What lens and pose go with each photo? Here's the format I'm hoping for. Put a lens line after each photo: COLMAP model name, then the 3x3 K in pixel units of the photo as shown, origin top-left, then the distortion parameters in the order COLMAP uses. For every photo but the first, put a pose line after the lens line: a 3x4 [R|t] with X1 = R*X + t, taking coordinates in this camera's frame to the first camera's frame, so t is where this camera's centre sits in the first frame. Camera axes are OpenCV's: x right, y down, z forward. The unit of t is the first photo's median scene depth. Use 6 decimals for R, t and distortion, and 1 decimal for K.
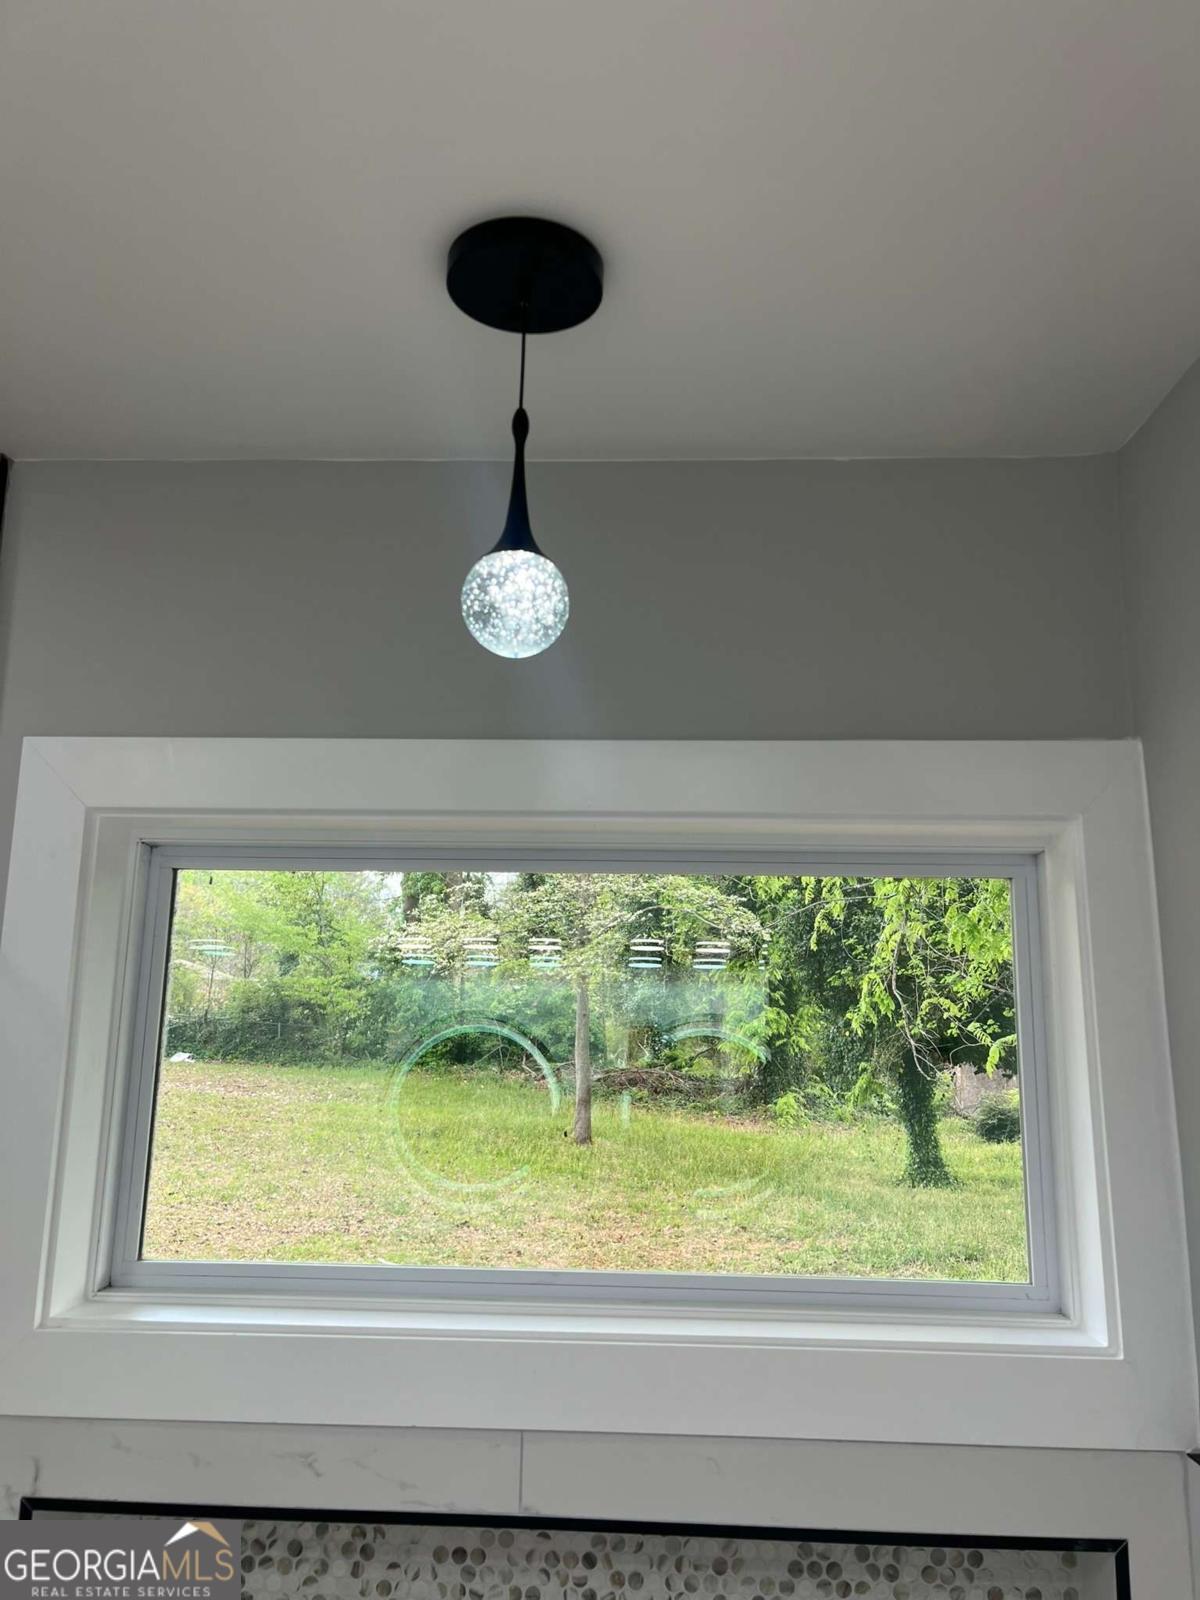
lens RADIAL K [[1214.8, 0, 603.4], [0, 1214.8, 783.1], [0, 0, 1]] dist [0.051107, -0.053433]
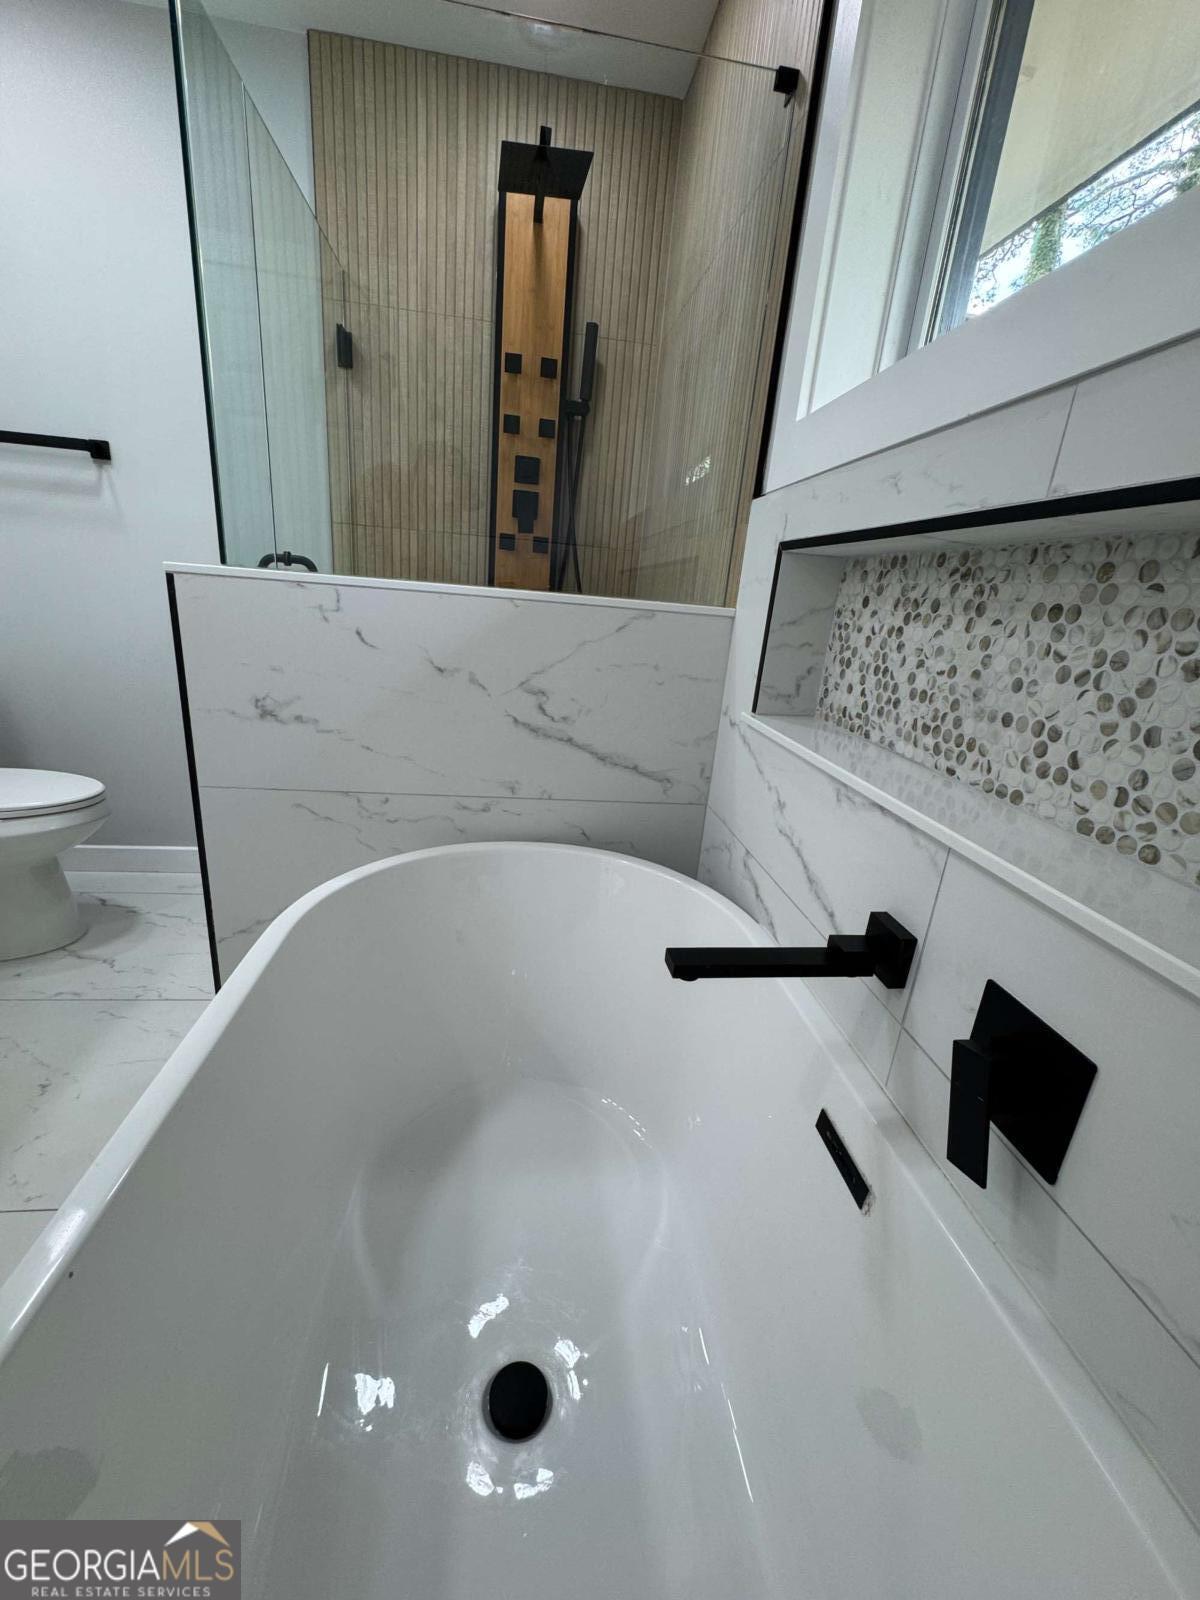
lens RADIAL K [[642.3, 0, 597.1], [0, 642.3, 797.3], [0, 0, 1]] dist [-0.004360, 0.001821]
pose [[0.162792, 0.296231, -0.941141, 0.284832], [0.111913, 0.942165, 0.315911, 0.568359], [0.980293, -0.156754, 0.120225, 0.610819]]
